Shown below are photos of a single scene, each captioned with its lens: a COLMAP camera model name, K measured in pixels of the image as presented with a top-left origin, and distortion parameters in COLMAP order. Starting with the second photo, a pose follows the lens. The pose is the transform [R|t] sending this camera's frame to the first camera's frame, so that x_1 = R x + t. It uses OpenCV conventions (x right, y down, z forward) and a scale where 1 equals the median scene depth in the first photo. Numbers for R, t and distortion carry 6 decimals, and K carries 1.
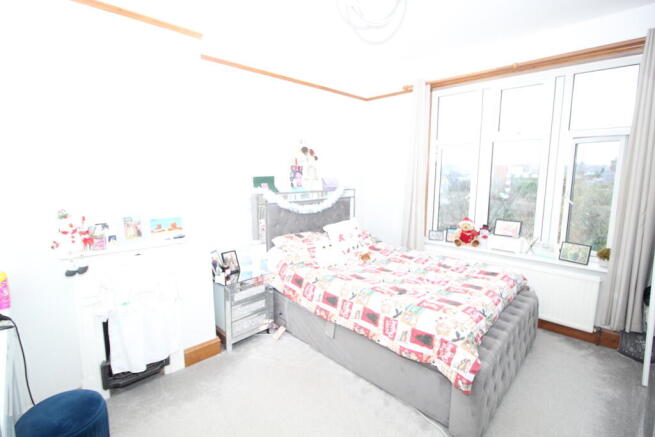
lens RADIAL K [[301.2, 0, 328.2], [0, 301.2, 214.7], [0, 0, 1]] dist [-0.005624, -0.000429]
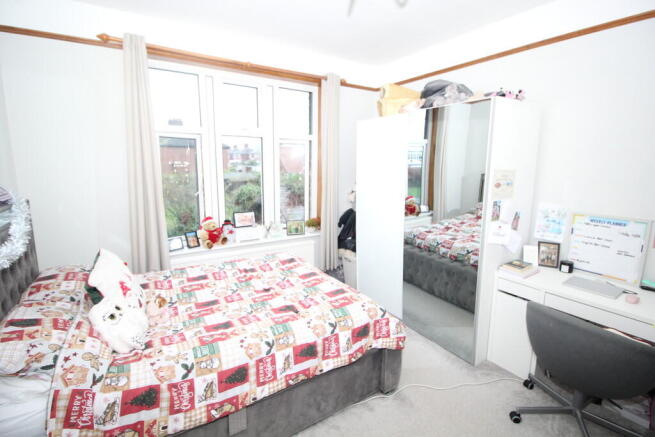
lens RADIAL K [[301.2, 0, 326.1], [0, 301.2, 214.1], [0, 0, 1]] dist [-0.005624, -0.000429]
pose [[0.239070, -0.161145, 0.957537, -0.385253], [0.126900, 0.982860, 0.133724, -0.085567], [-0.962674, 0.089542, 0.255422, 0.495234]]
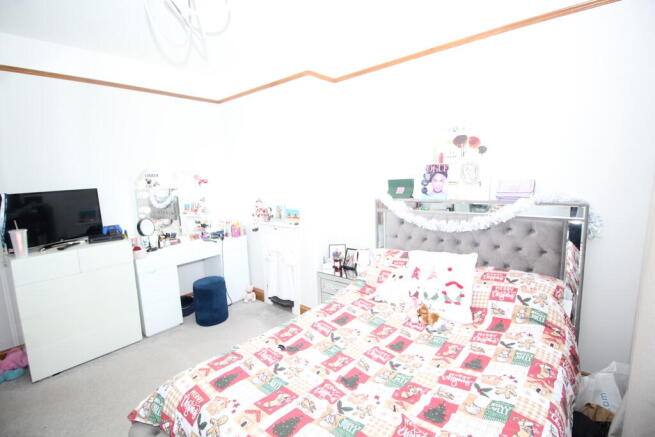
lens RADIAL K [[301.2, 0, 329.2], [0, 301.2, 218.8], [0, 0, 1]] dist [-0.005624, -0.000429]
pose [[0.076229, 0.131509, -0.988380, 0.682471], [-0.101841, 0.987107, 0.123485, -0.105178], [0.991876, 0.091244, 0.088639, 0.750745]]
